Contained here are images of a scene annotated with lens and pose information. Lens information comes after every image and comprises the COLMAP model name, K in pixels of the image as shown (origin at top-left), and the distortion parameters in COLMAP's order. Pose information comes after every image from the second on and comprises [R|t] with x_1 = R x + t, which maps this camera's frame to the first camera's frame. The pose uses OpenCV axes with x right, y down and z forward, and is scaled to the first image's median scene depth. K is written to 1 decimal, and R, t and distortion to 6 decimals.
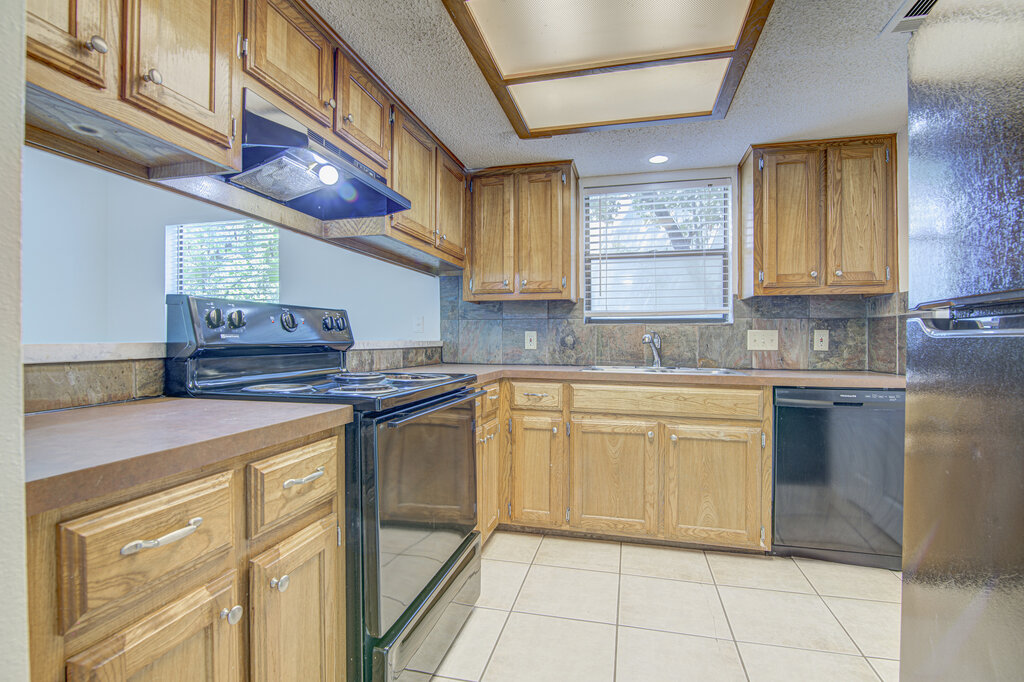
lens RADIAL K [[474.6, 0, 512.0], [0, 474.6, 341.0], [0, 0, 1]] dist [-0.021324, -0.000162]
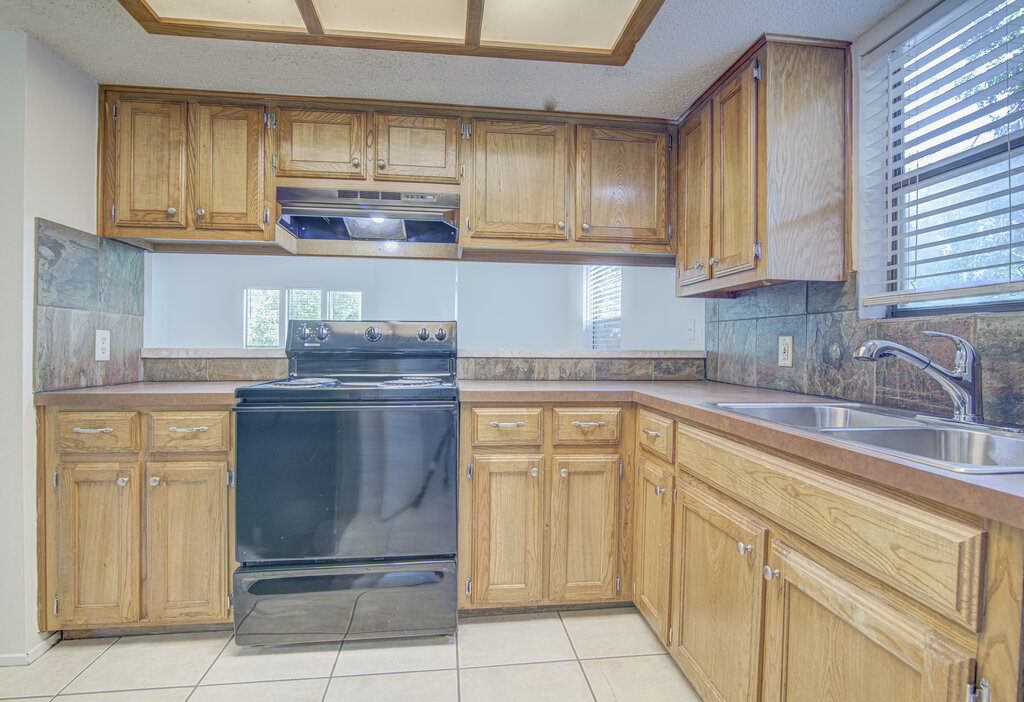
lens RADIAL K [[497.4, 0, 512.0], [0, 497.4, 351.0], [0, 0, 1]] dist [-0.001510, -0.000433]
pose [[0.360445, 0.009246, -0.932735, 0.617222], [-0.008245, 0.999943, 0.006726, -0.003622], [0.932744, 0.005266, 0.360501, 0.546873]]
